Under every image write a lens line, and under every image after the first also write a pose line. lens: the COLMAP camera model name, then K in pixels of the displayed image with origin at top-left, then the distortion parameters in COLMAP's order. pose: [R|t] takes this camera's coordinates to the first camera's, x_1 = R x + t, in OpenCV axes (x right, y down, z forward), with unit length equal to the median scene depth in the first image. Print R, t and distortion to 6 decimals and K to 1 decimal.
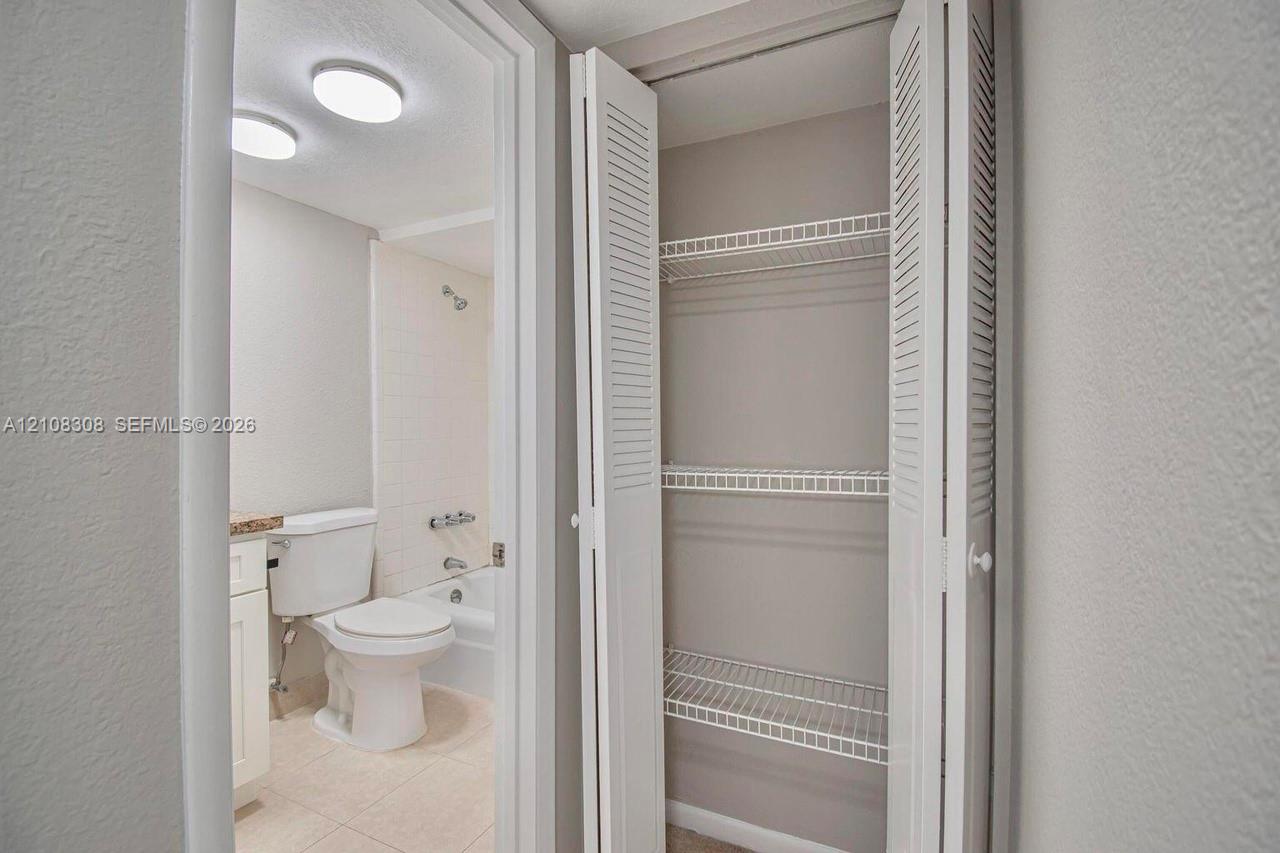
lens RADIAL K [[569.5, 0, 666.2], [0, 569.5, 428.9], [0, 0, 1]] dist [-0.000543, -0.010971]
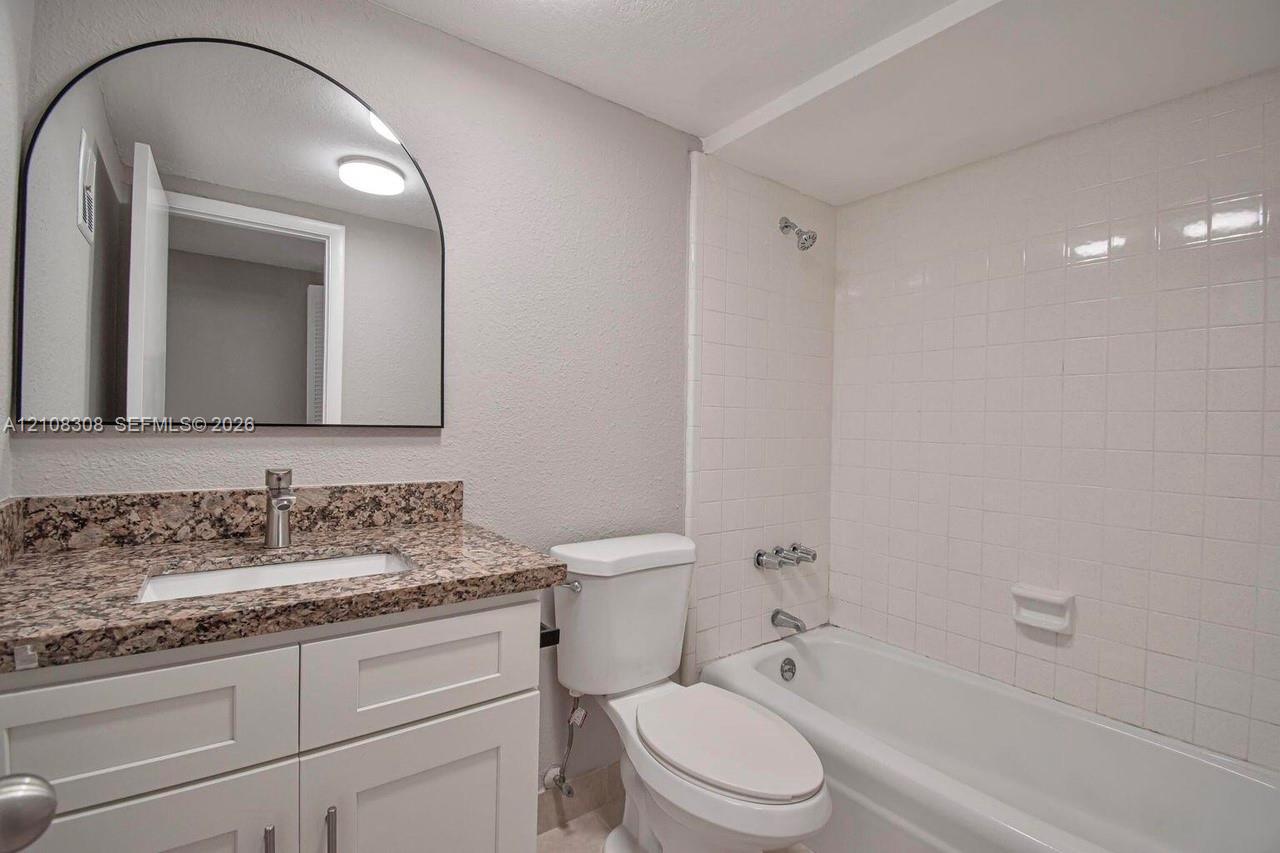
lens RADIAL K [[569.5, 0, 666.2], [0, 569.5, 428.9], [0, 0, 1]] dist [-0.000543, -0.010971]
pose [[0.889916, 0.024765, -0.455451, -0.218165], [-0.024365, 0.999680, 0.006750, 0.004378], [0.455473, 0.005091, 0.890235, 0.359942]]
